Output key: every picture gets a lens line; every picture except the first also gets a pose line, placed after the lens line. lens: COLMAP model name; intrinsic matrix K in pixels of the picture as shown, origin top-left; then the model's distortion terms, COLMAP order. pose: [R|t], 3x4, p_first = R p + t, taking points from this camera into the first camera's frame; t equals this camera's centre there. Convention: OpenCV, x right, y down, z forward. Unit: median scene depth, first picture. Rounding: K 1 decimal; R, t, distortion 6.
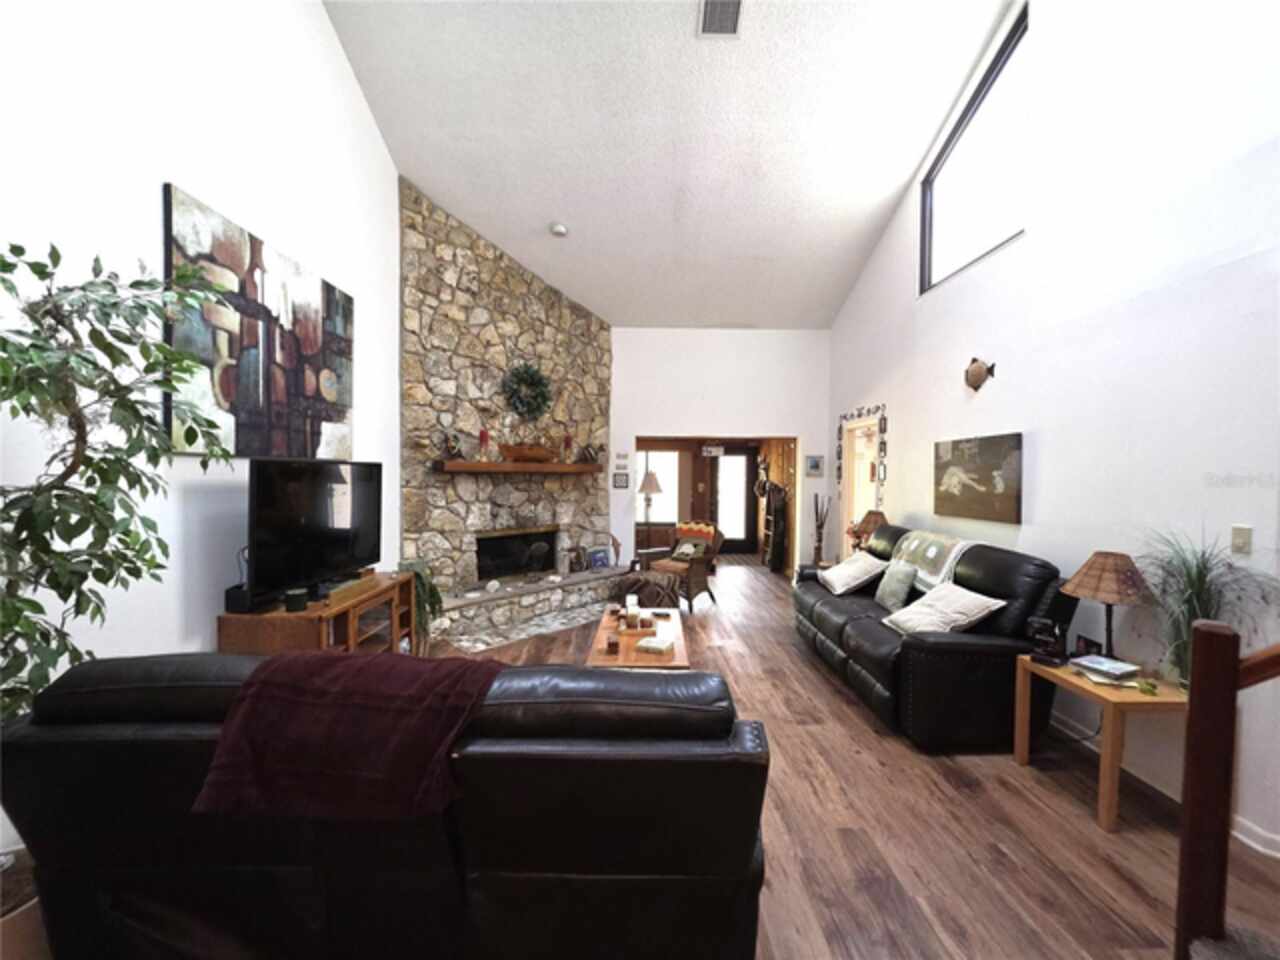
lens RADIAL K [[509.5, 0, 645.6], [0, 509.5, 482.5], [0, 0, 1]] dist [-0.000019, 0.000669]
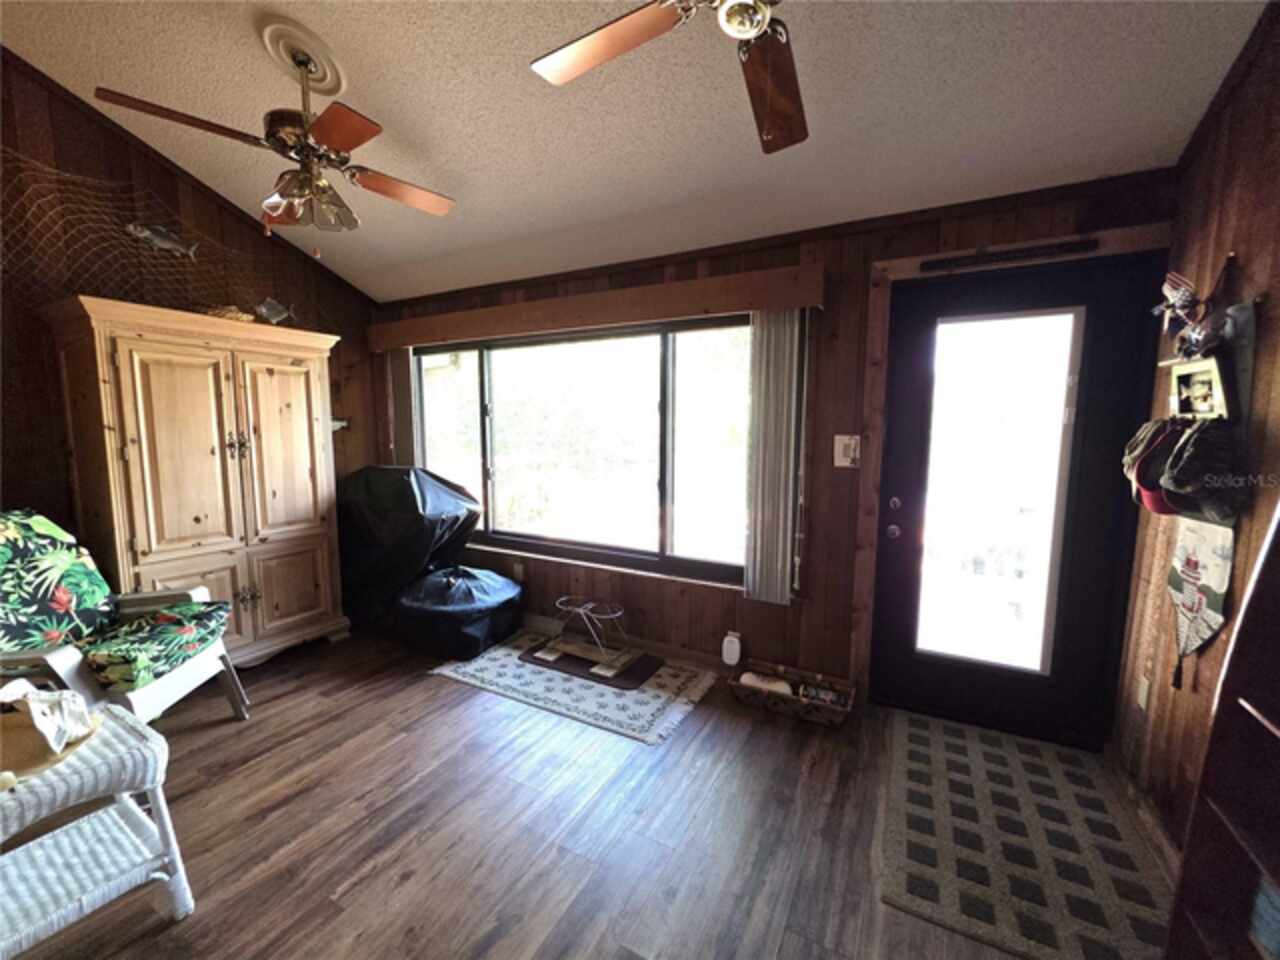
lens RADIAL K [[509.5, 0, 645.6], [0, 509.5, 482.5], [0, 0, 1]] dist [-0.000019, 0.000669]
pose [[0.868312, 0.046721, -0.493812, 0.278153], [-0.005423, 0.996389, 0.084735, 0.007674], [0.495988, -0.070899, 0.865430, 1.349651]]
